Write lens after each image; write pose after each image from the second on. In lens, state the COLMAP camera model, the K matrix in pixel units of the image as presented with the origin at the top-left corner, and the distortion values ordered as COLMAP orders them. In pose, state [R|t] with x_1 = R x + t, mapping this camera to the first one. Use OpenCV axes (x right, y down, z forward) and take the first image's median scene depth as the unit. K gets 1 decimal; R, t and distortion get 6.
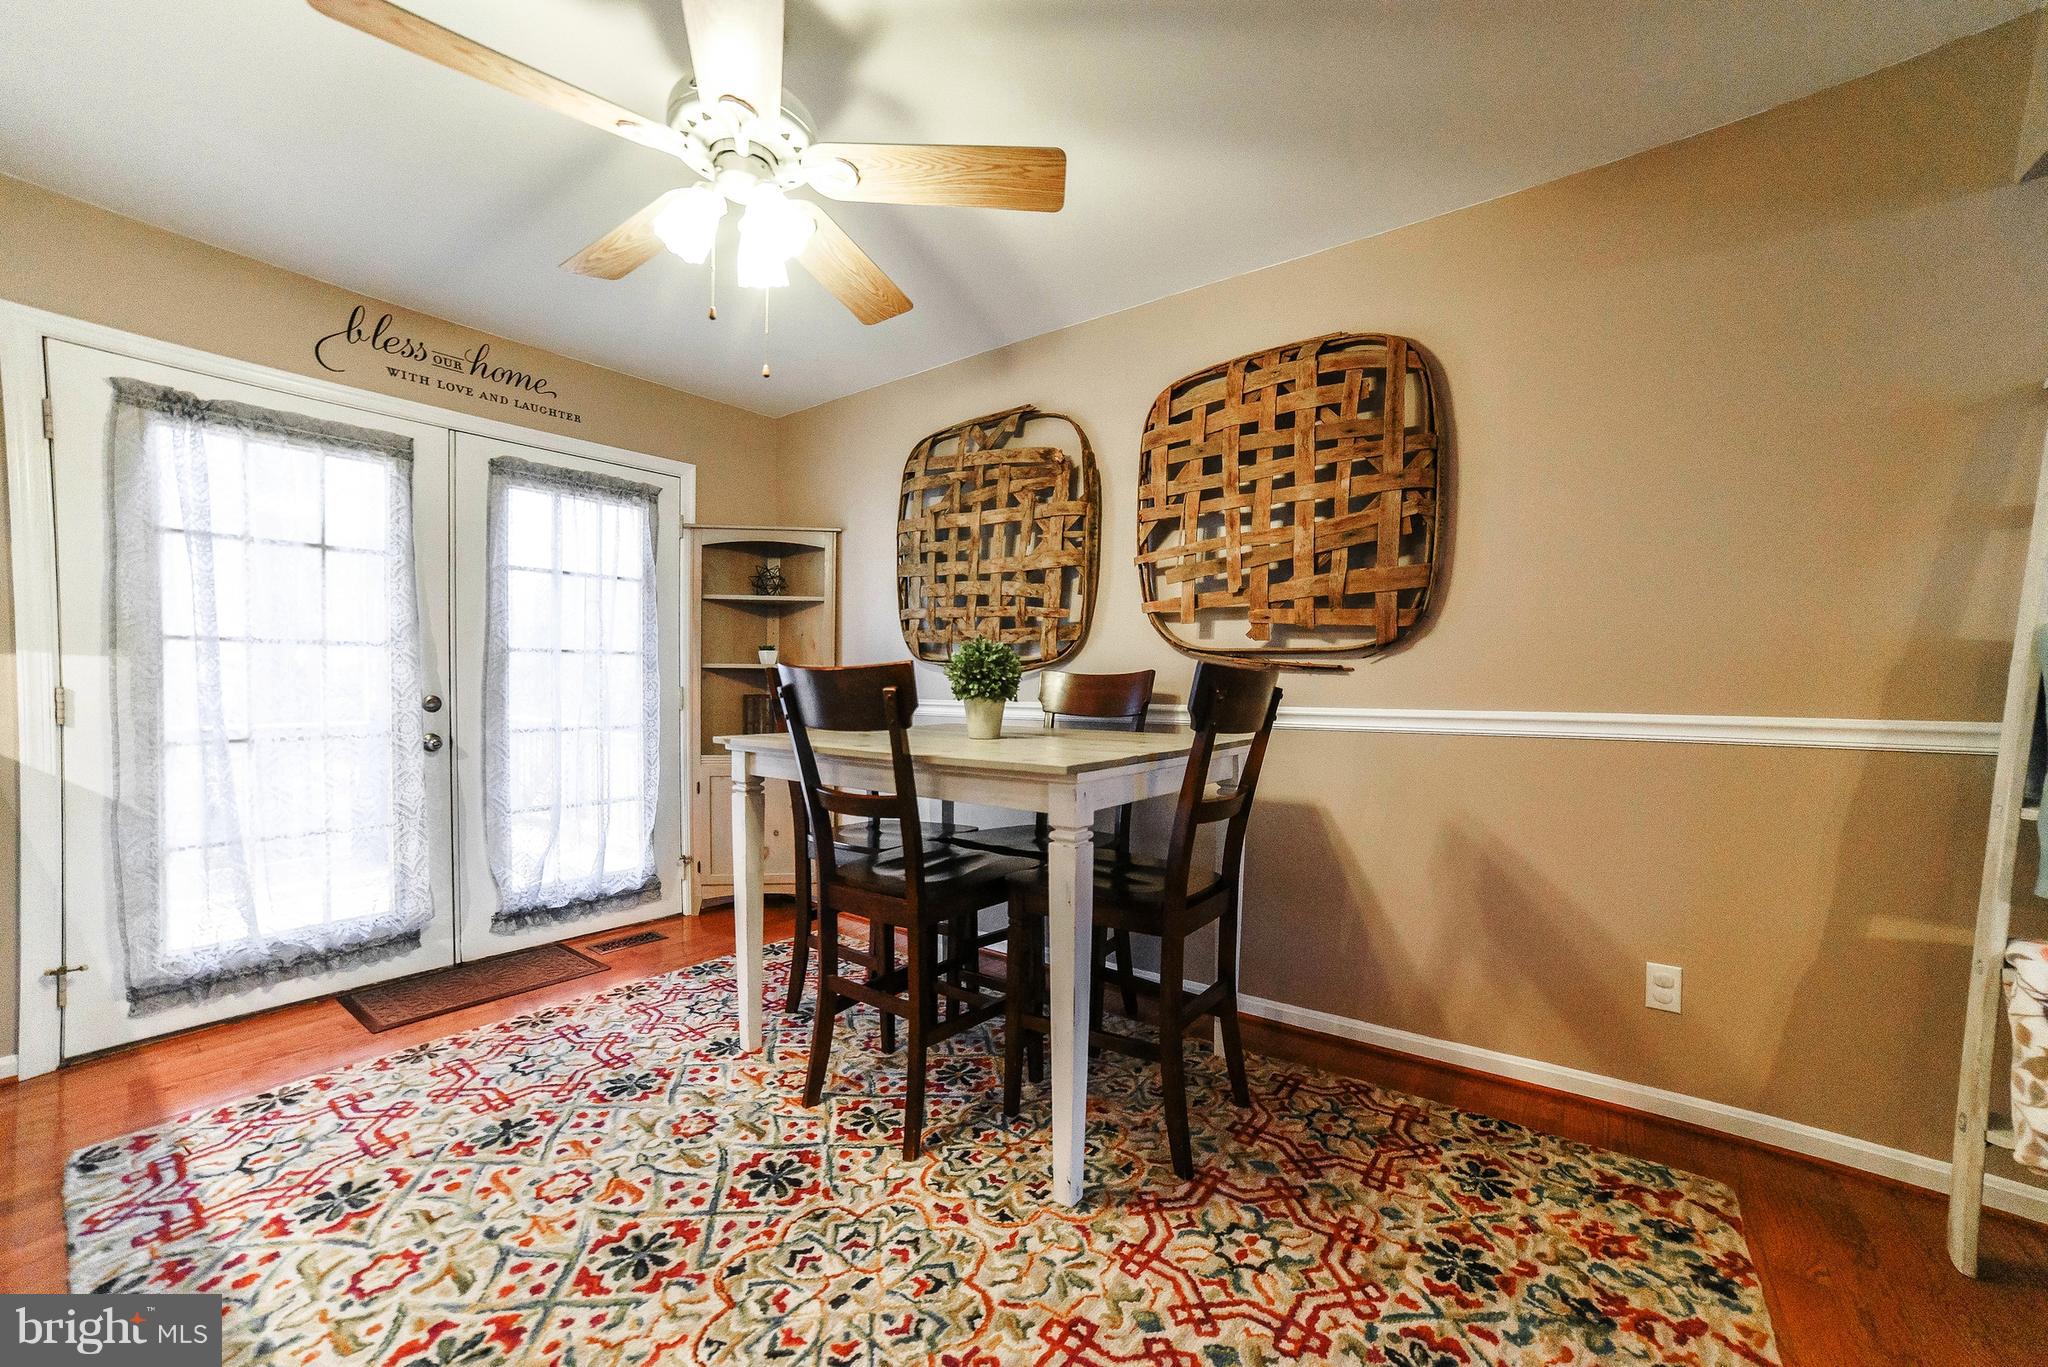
lens RADIAL K [[808.2, 0, 1020.6], [0, 808.2, 687.5], [0, 0, 1]] dist [-0.043569, 0.019885]
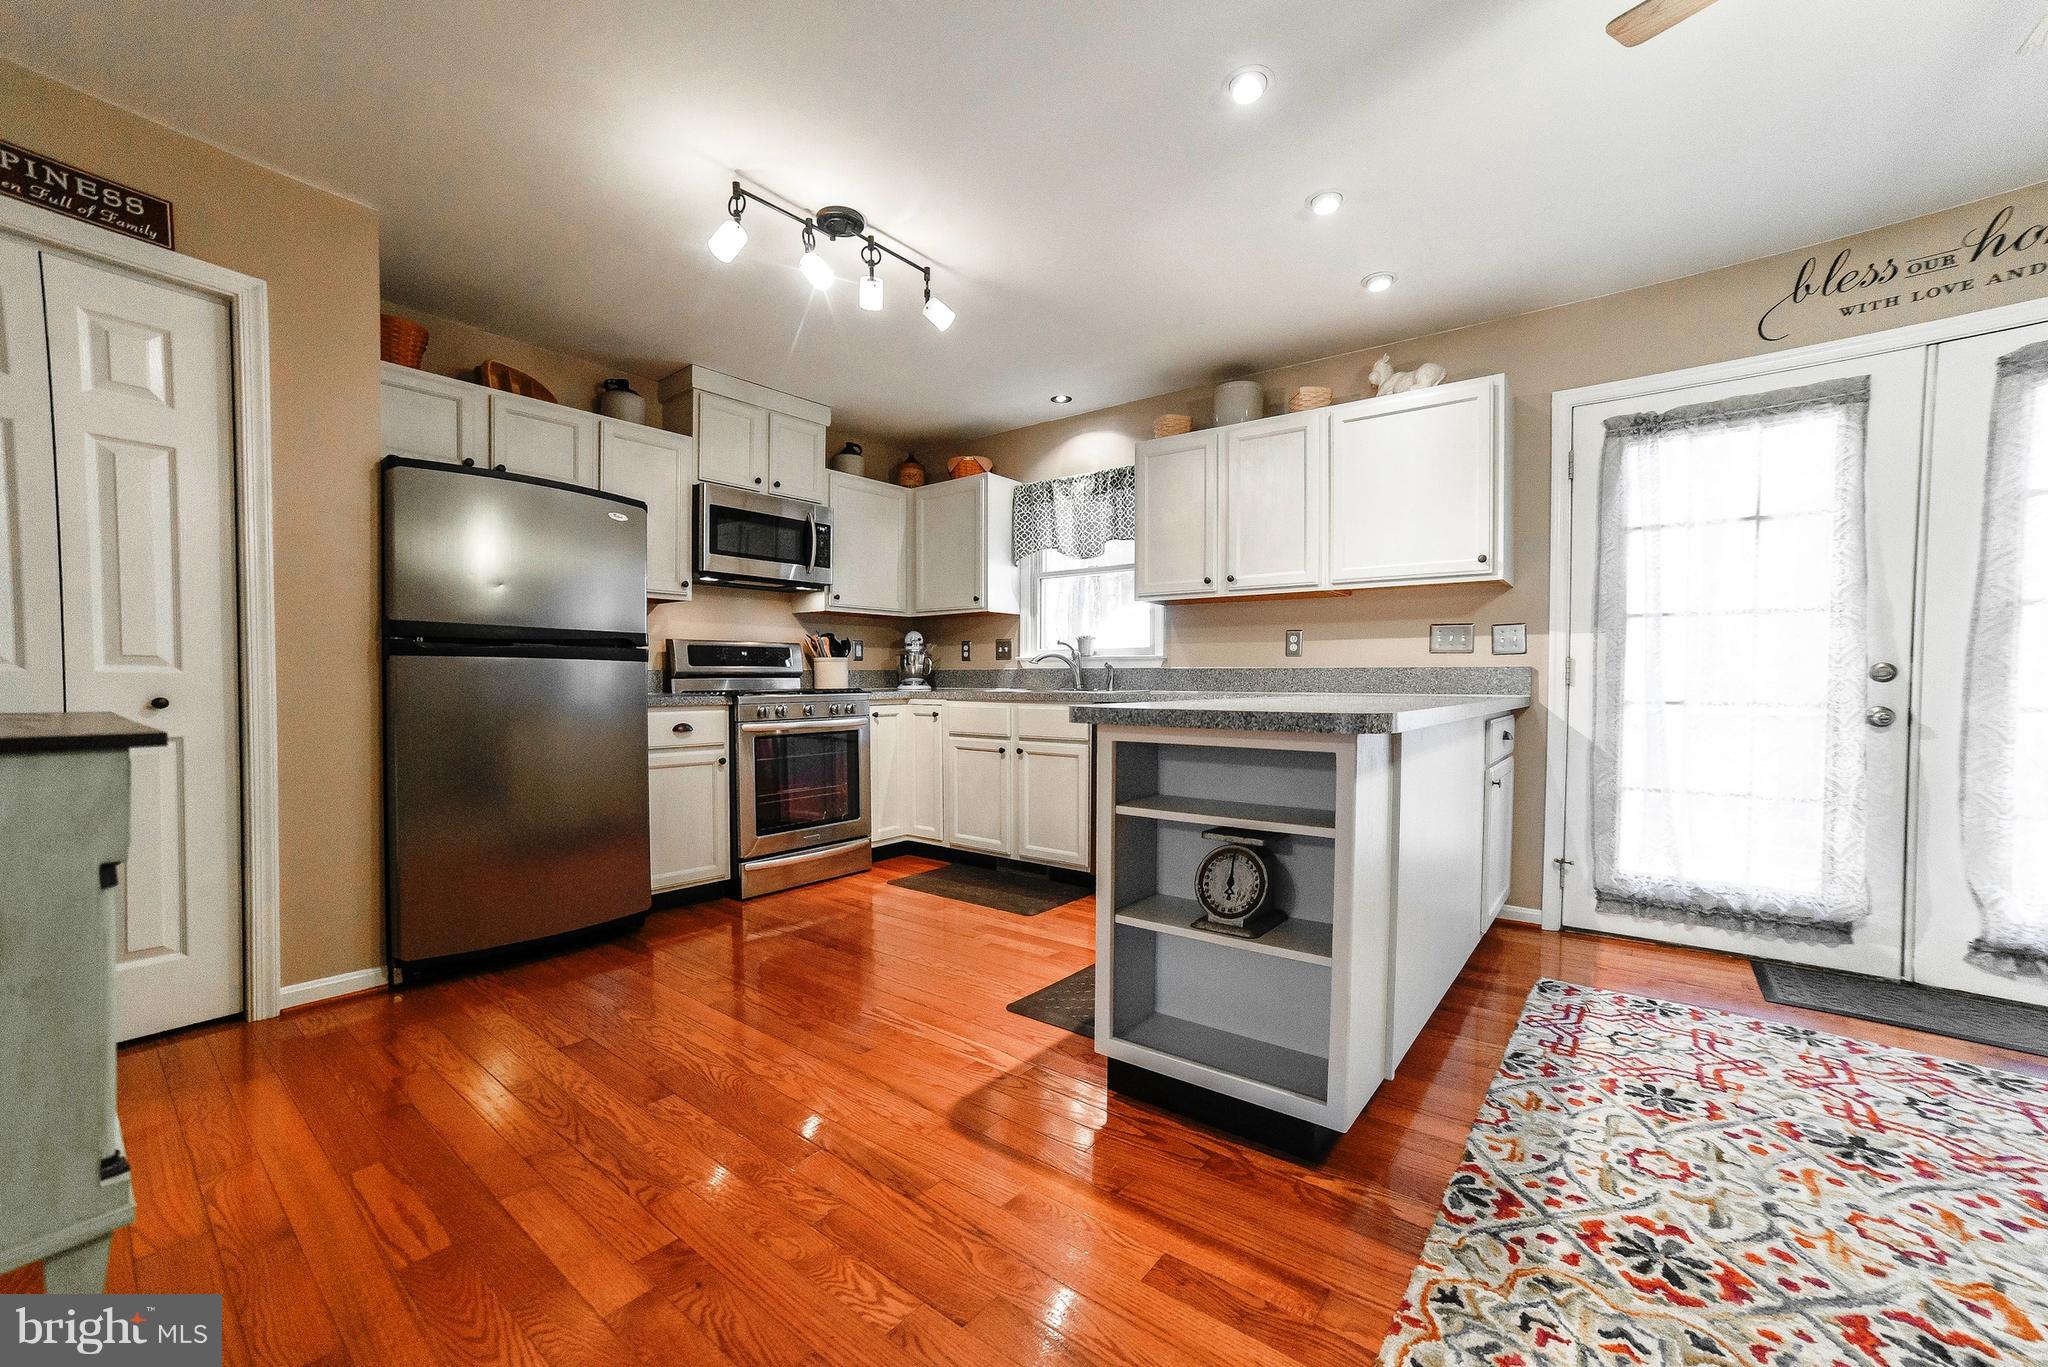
lens RADIAL K [[808.2, 0, 1025.0], [0, 808.2, 687.5], [0, 0, 1]] dist [-0.043569, 0.019885]
pose [[-0.016744, 0.010100, -0.999809, 0.173406], [-0.021069, 0.999723, 0.010452, 0.055081], [0.999638, 0.021240, -0.016526, 0.078235]]
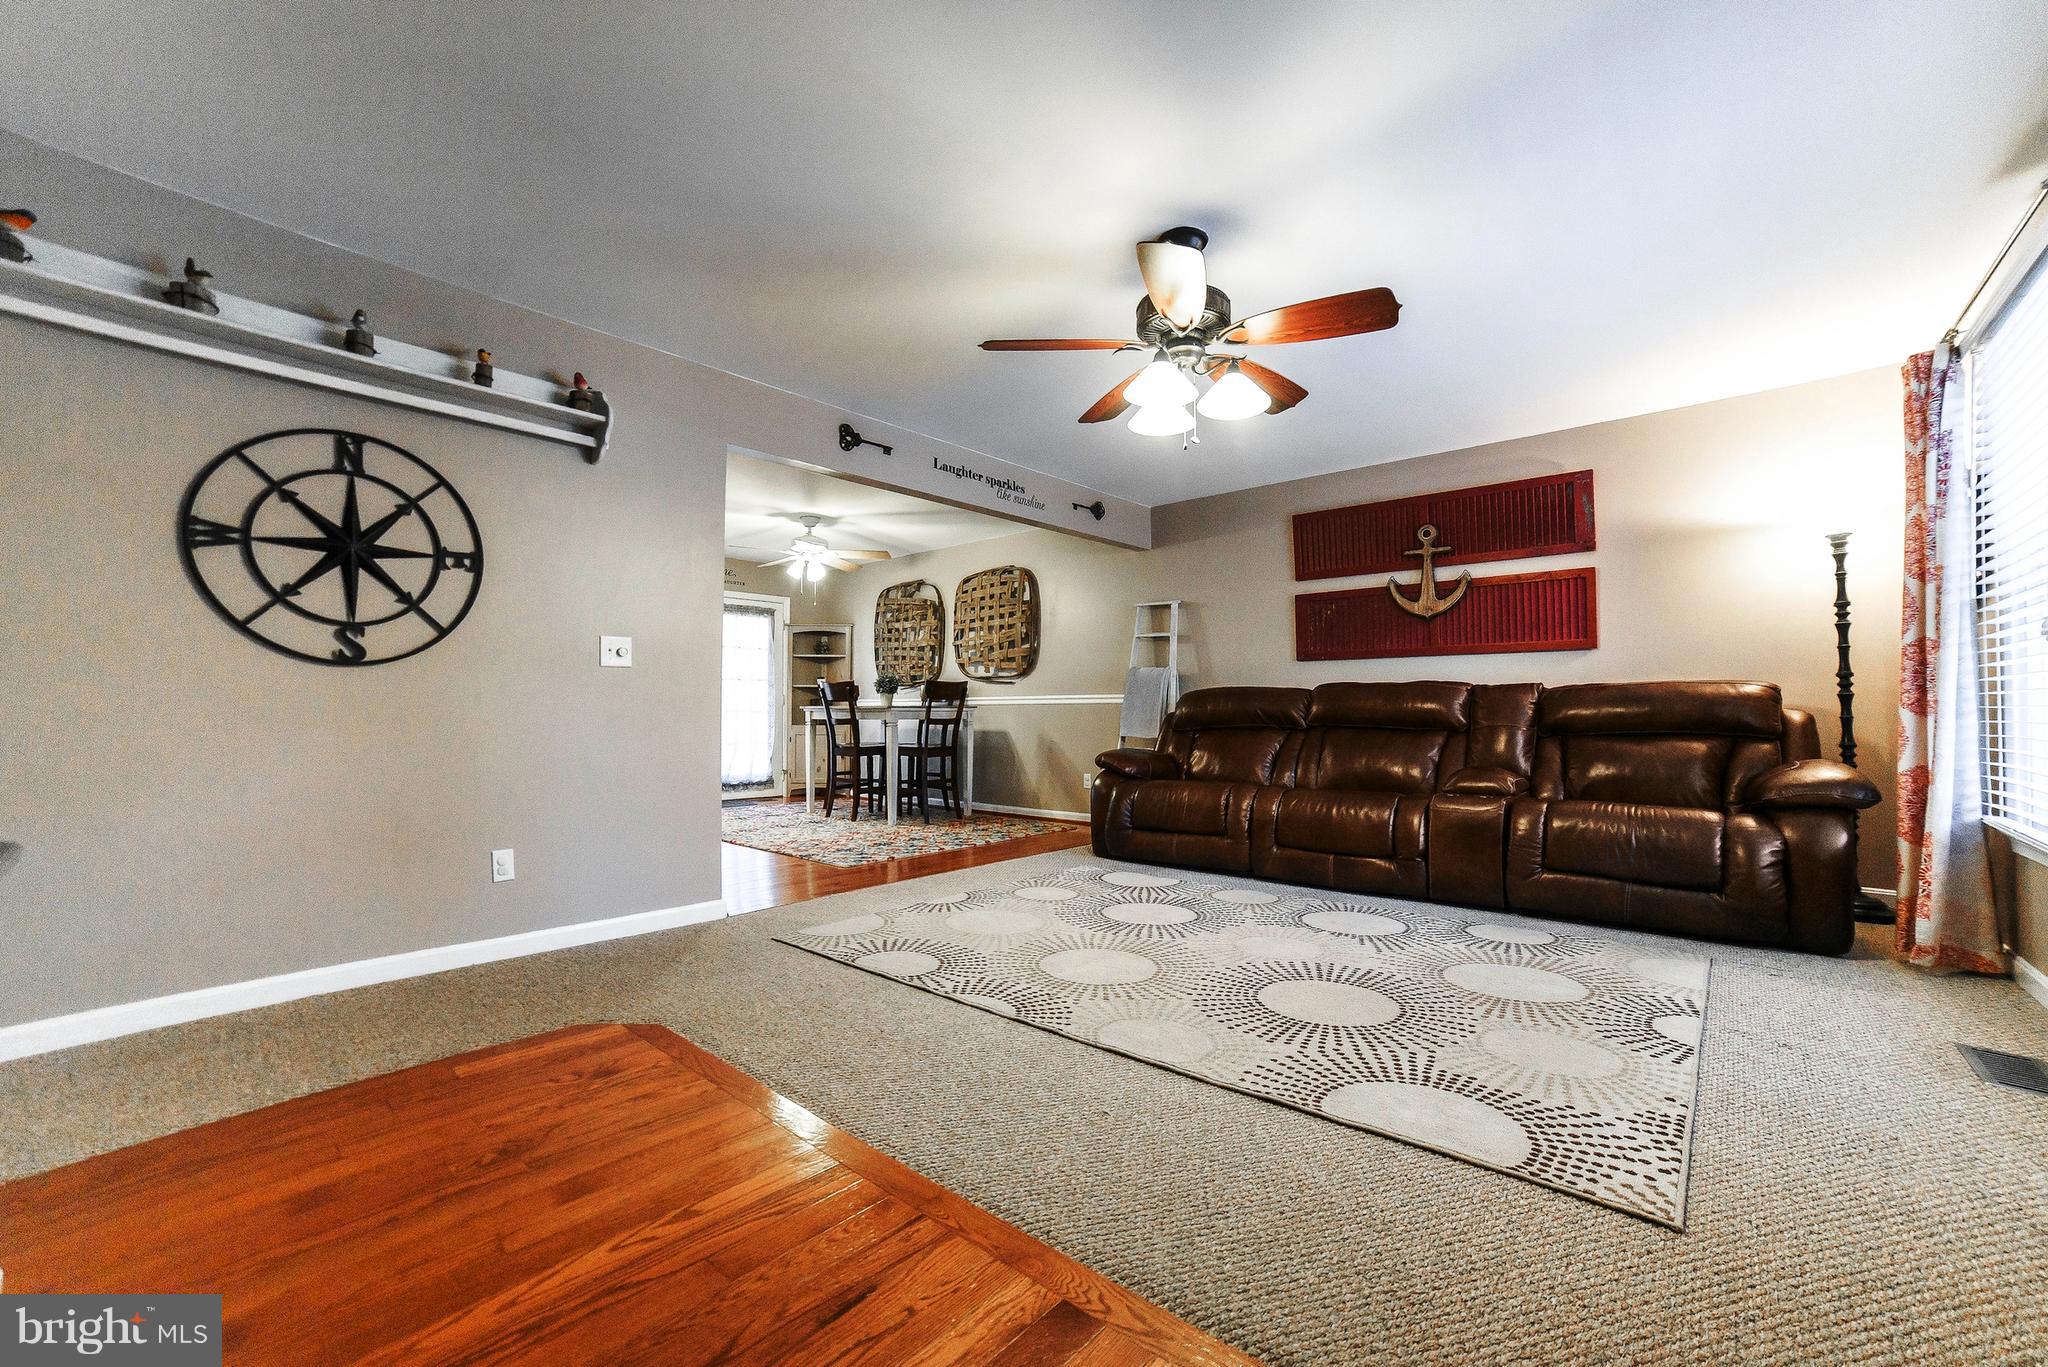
lens RADIAL K [[808.2, 0, 1039.7], [0, 808.2, 693.9], [0, 0, 1]] dist [-0.043569, 0.019885]
pose [[0.998111, -0.008096, -0.060895, 0.687647], [0.006186, 0.999485, -0.031479, 0.111858], [0.061119, 0.031043, 0.997648, -1.920388]]
